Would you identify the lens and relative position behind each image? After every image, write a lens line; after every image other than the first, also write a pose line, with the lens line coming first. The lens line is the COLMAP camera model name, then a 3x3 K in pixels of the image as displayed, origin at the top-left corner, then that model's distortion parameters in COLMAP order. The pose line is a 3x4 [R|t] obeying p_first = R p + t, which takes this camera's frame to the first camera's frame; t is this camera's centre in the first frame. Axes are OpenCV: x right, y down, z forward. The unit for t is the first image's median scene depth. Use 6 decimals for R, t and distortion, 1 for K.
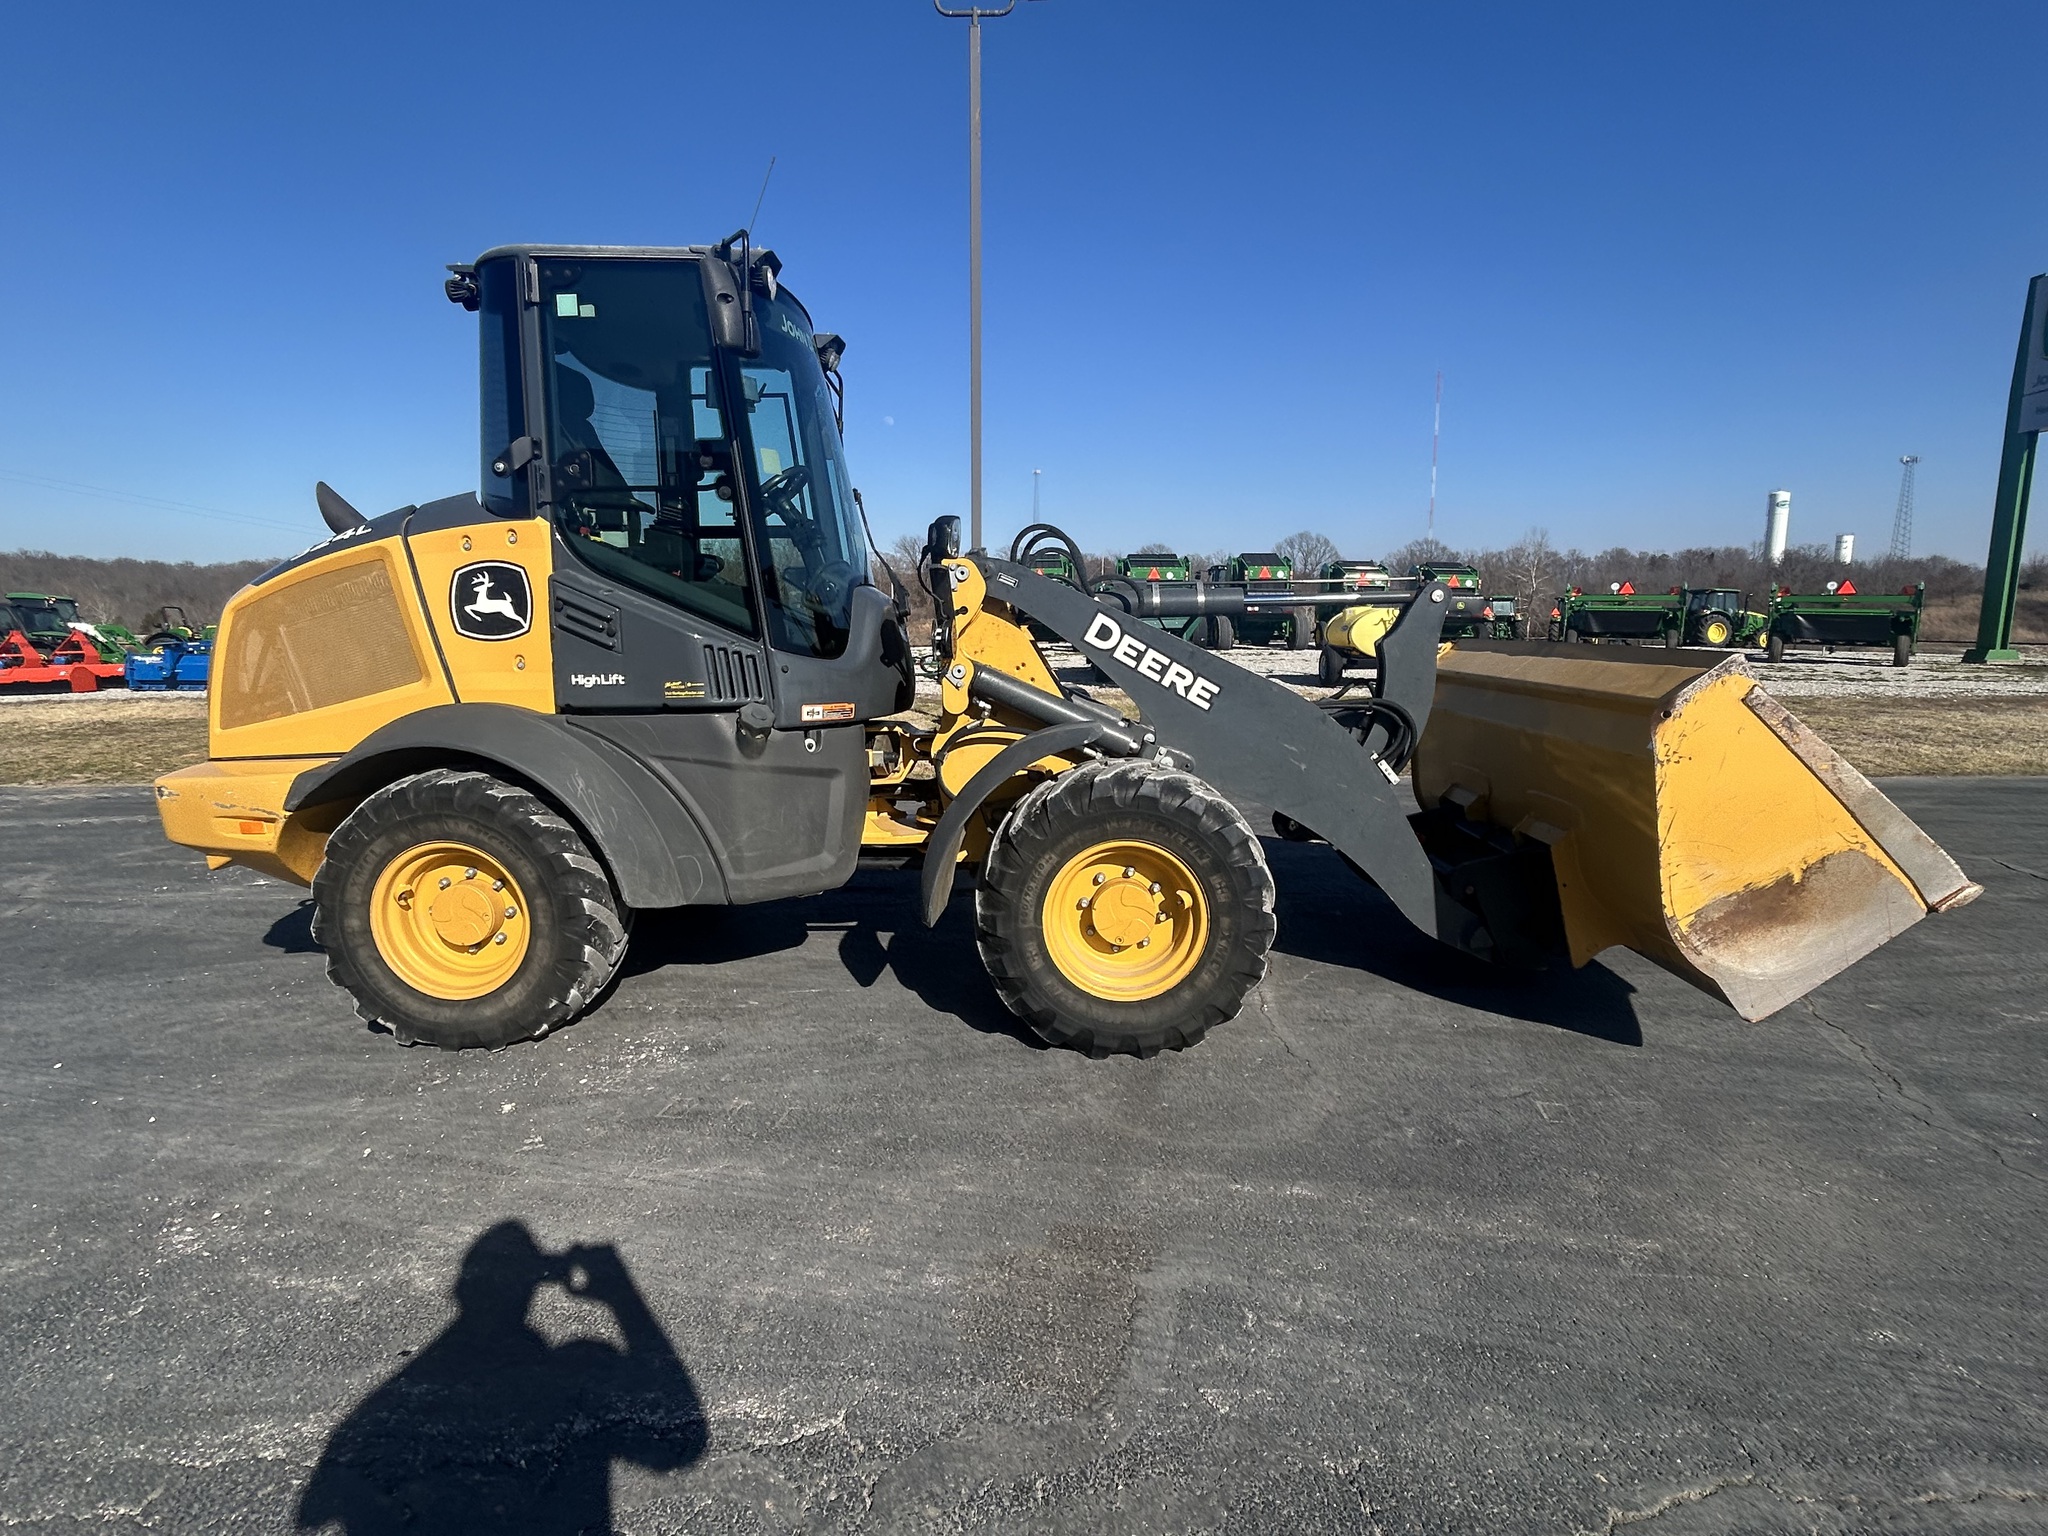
lens RADIAL K [[1047.3, 0, 1024.7], [0, 1047.3, 763.5], [0, 0, 1]] dist [-0.003961, 0.003970]
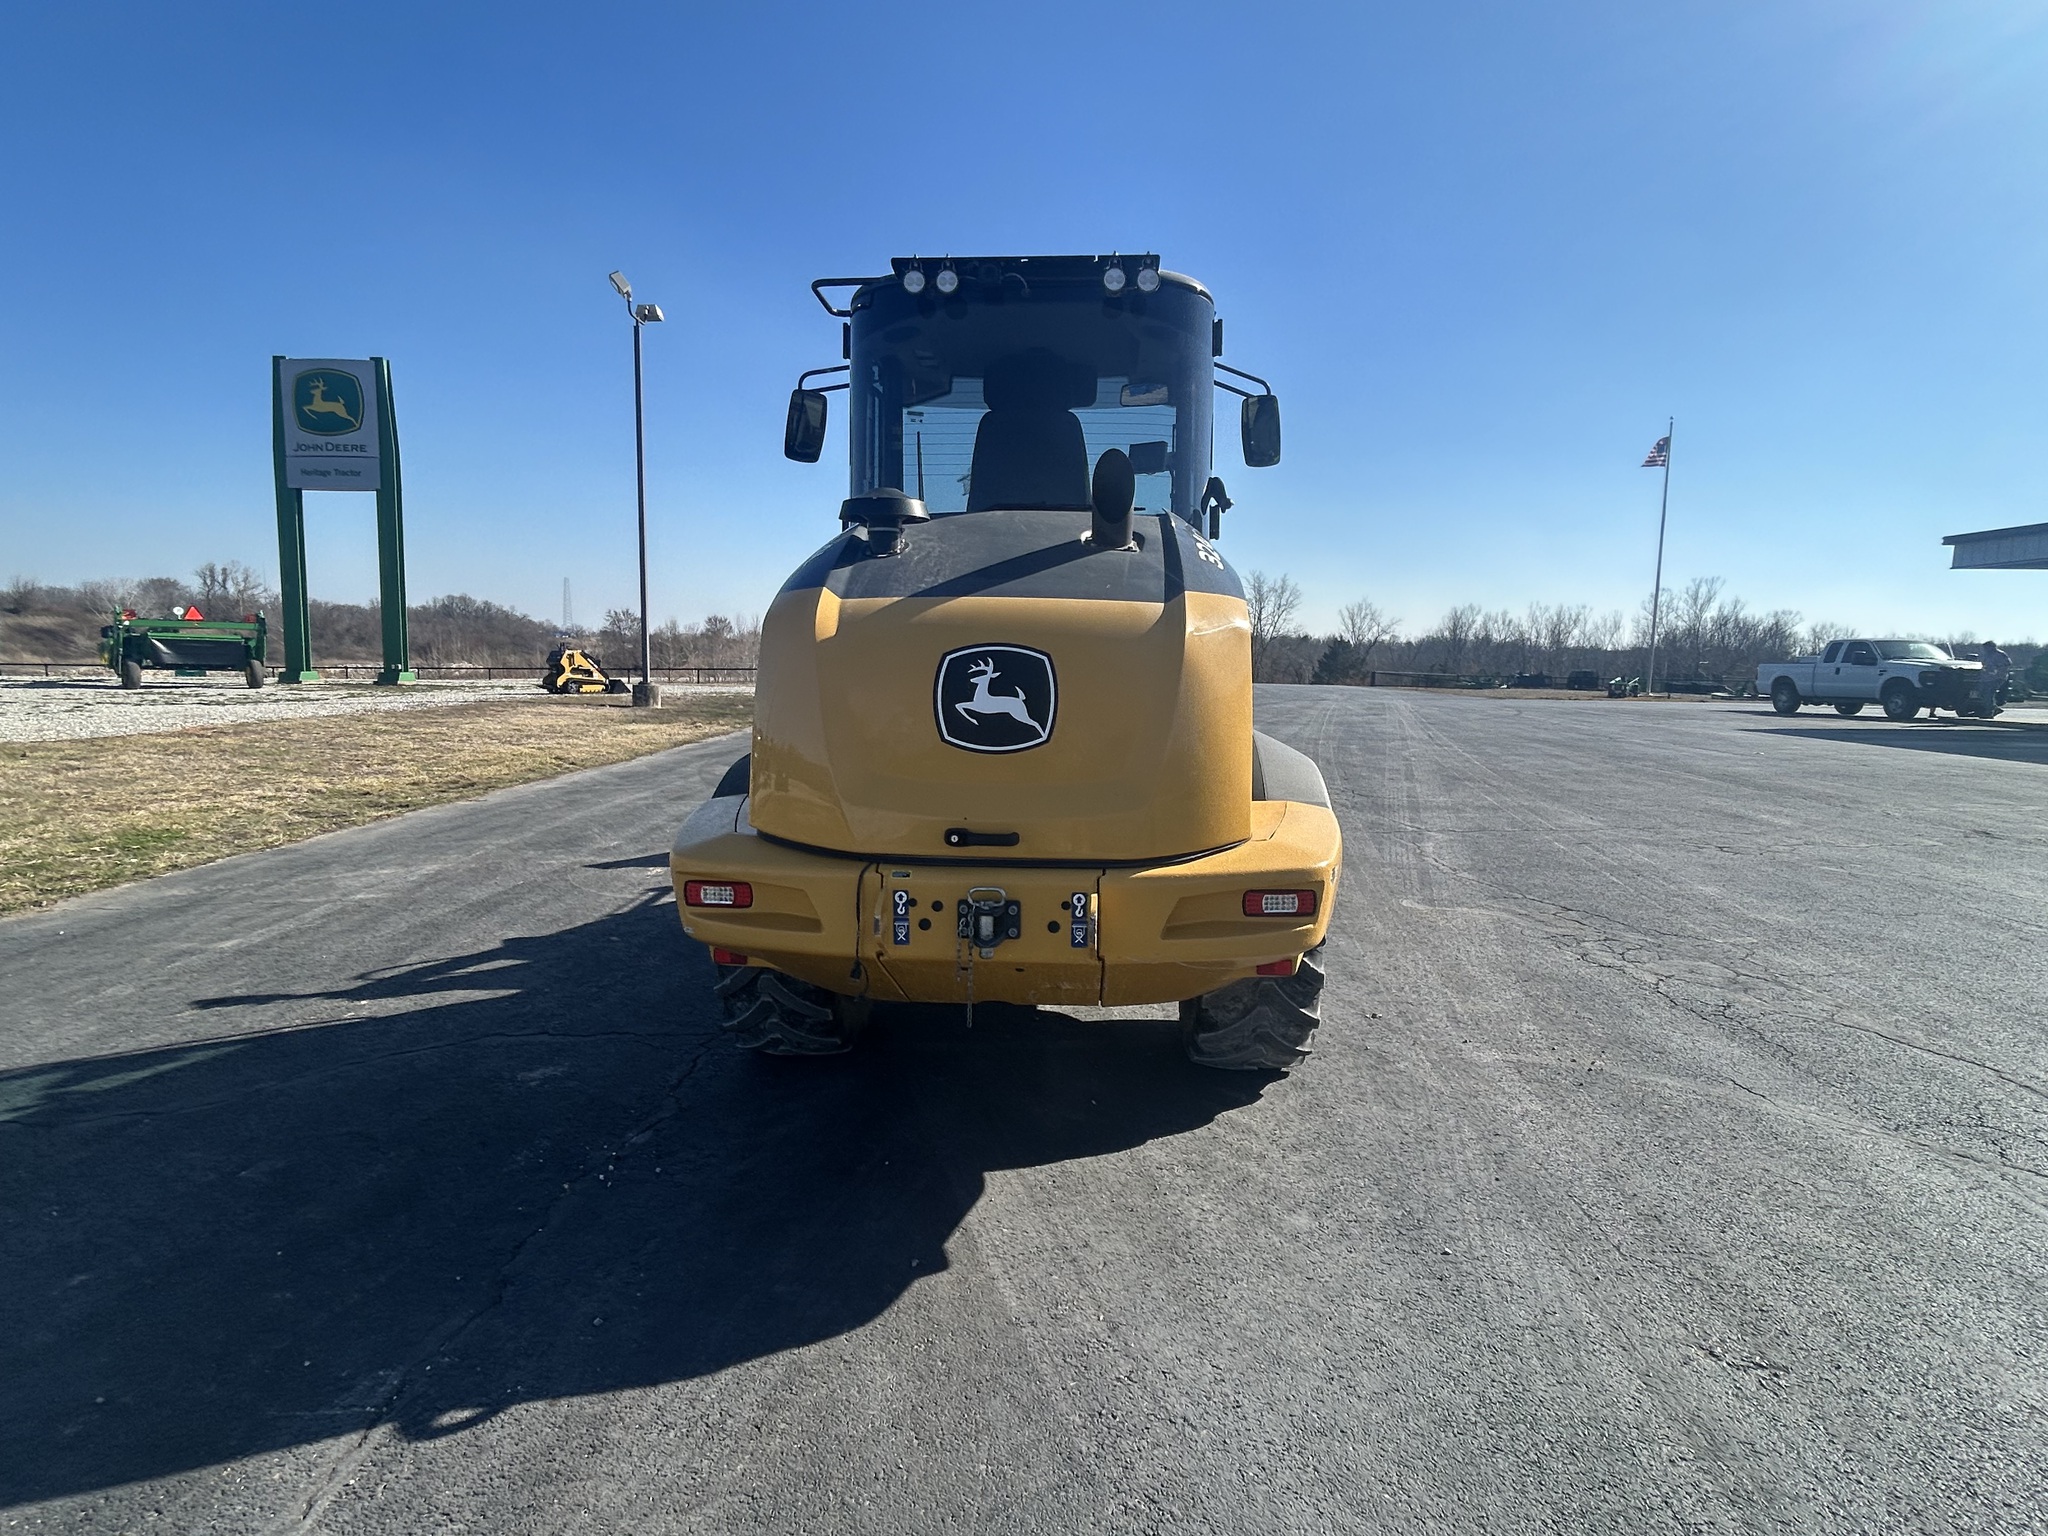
lens RADIAL K [[1047.3, 0, 1031.1], [0, 1047.3, 762.6], [0, 0, 1]] dist [-0.003961, 0.003970]
pose [[0.026353, -0.105101, 0.994112, -1.532560], [0.128926, 0.986510, 0.100879, -0.151169], [-0.991304, 0.125508, 0.039548, 1.146414]]
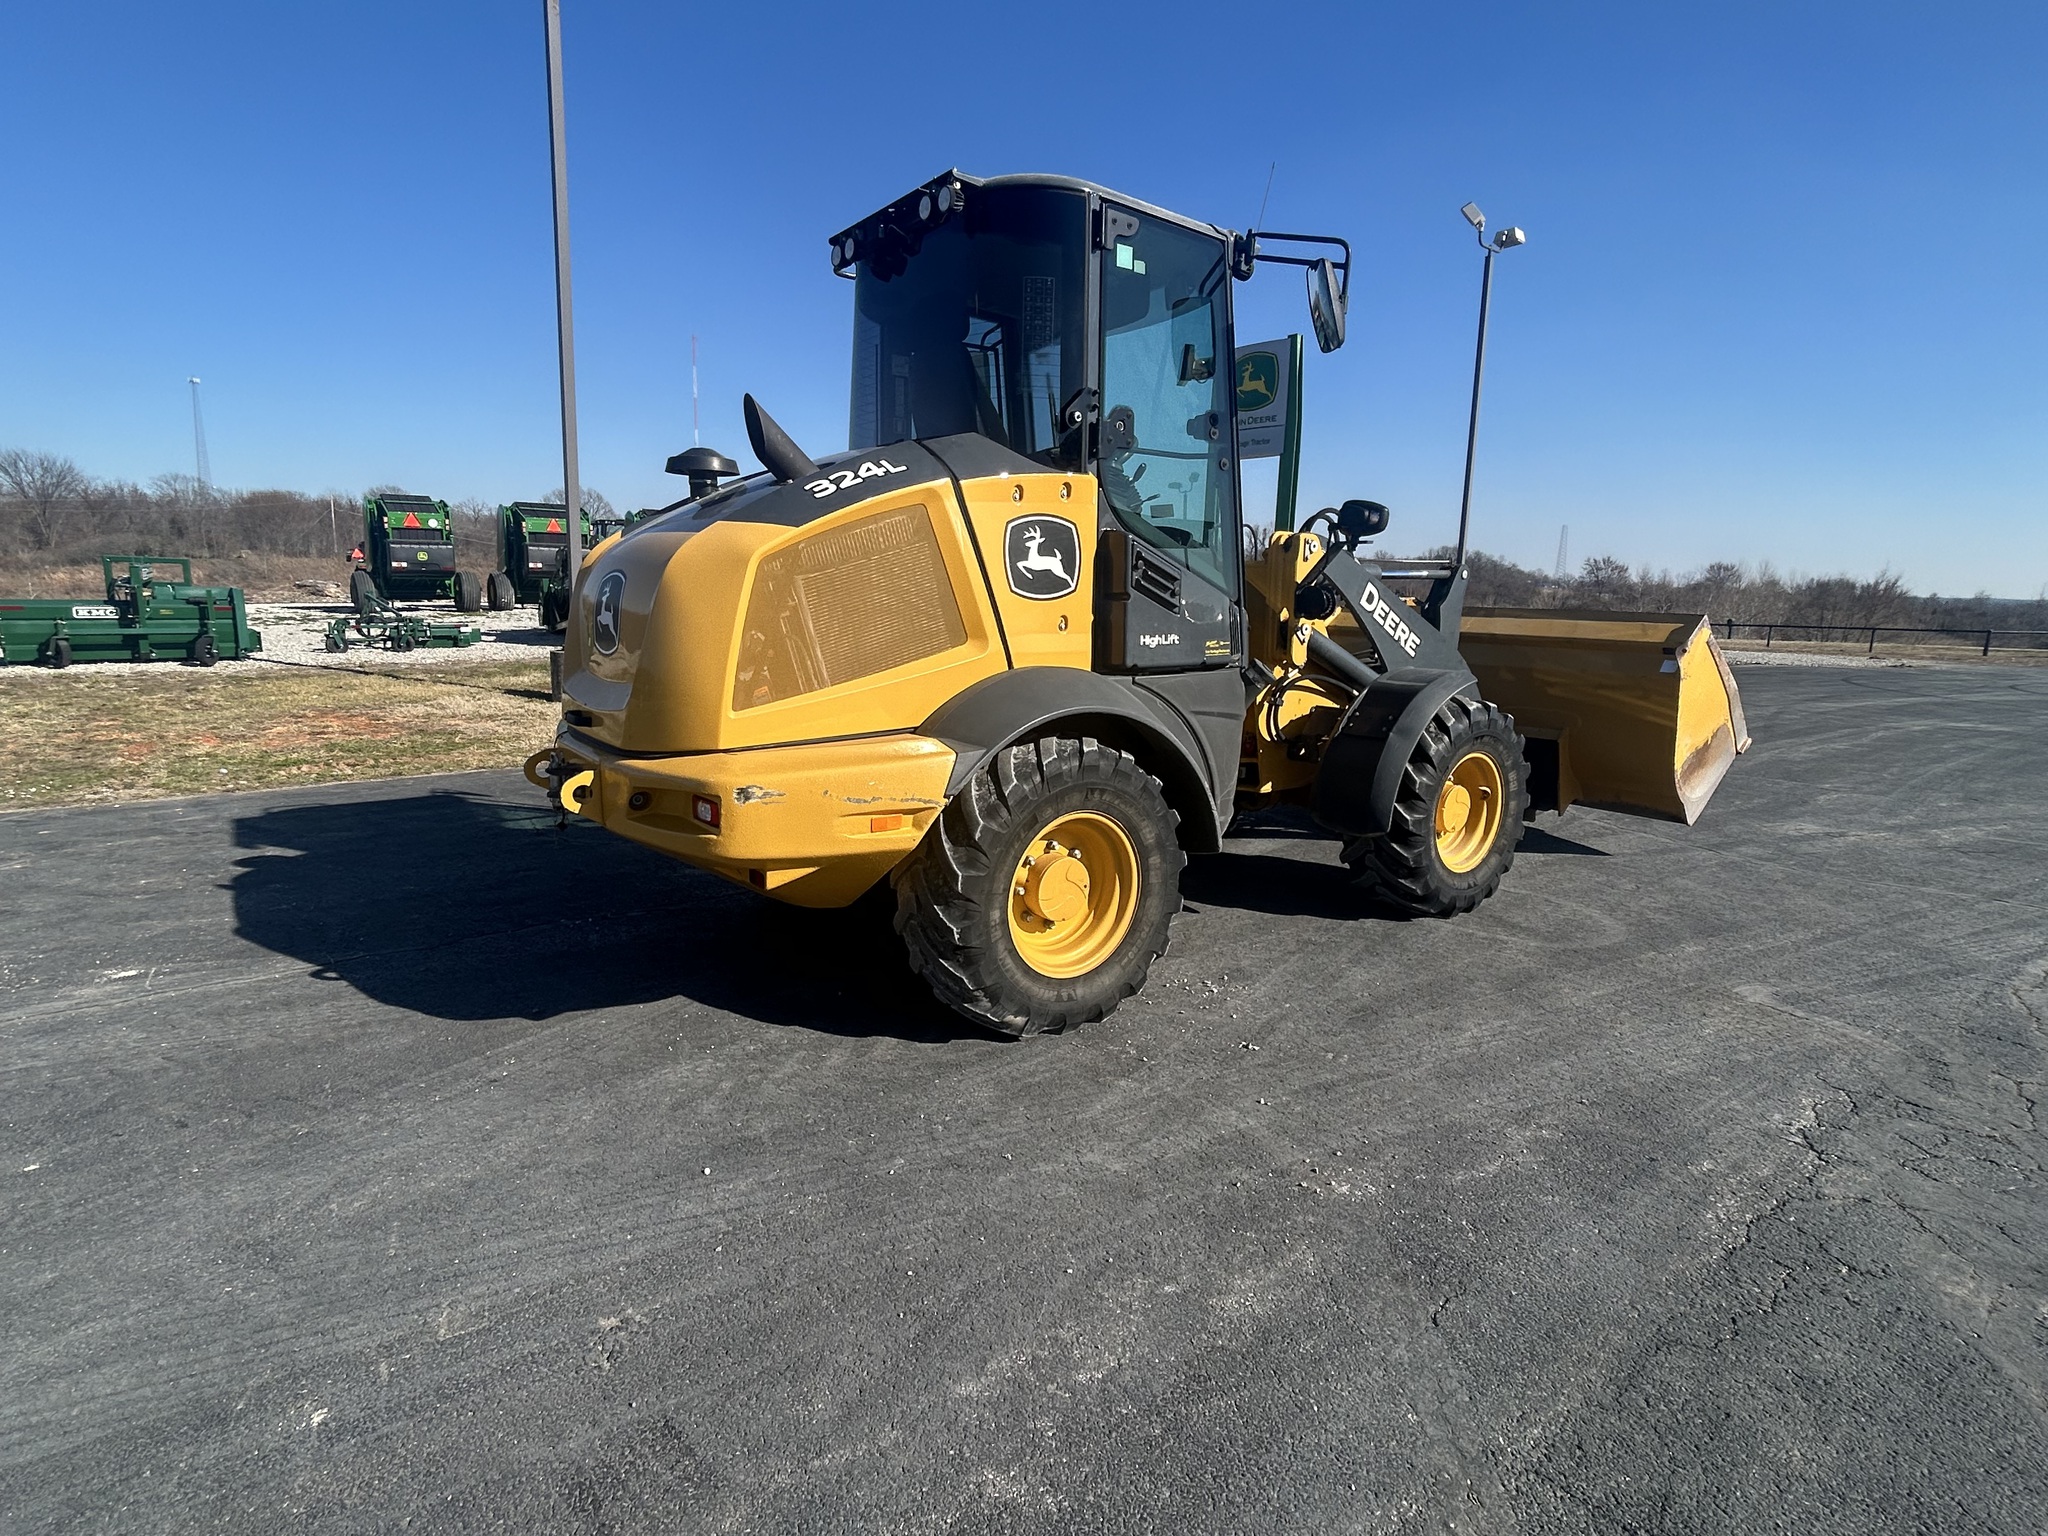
lens RADIAL K [[1047.3, 0, 1021.8], [0, 1047.3, 771.3], [0, 0, 1]] dist [-0.003961, 0.003970]
pose [[0.788981, -0.090250, 0.607753, -1.109192], [0.063498, 0.995834, 0.065447, -0.026793], [-0.611128, -0.013046, 0.791424, 0.264313]]
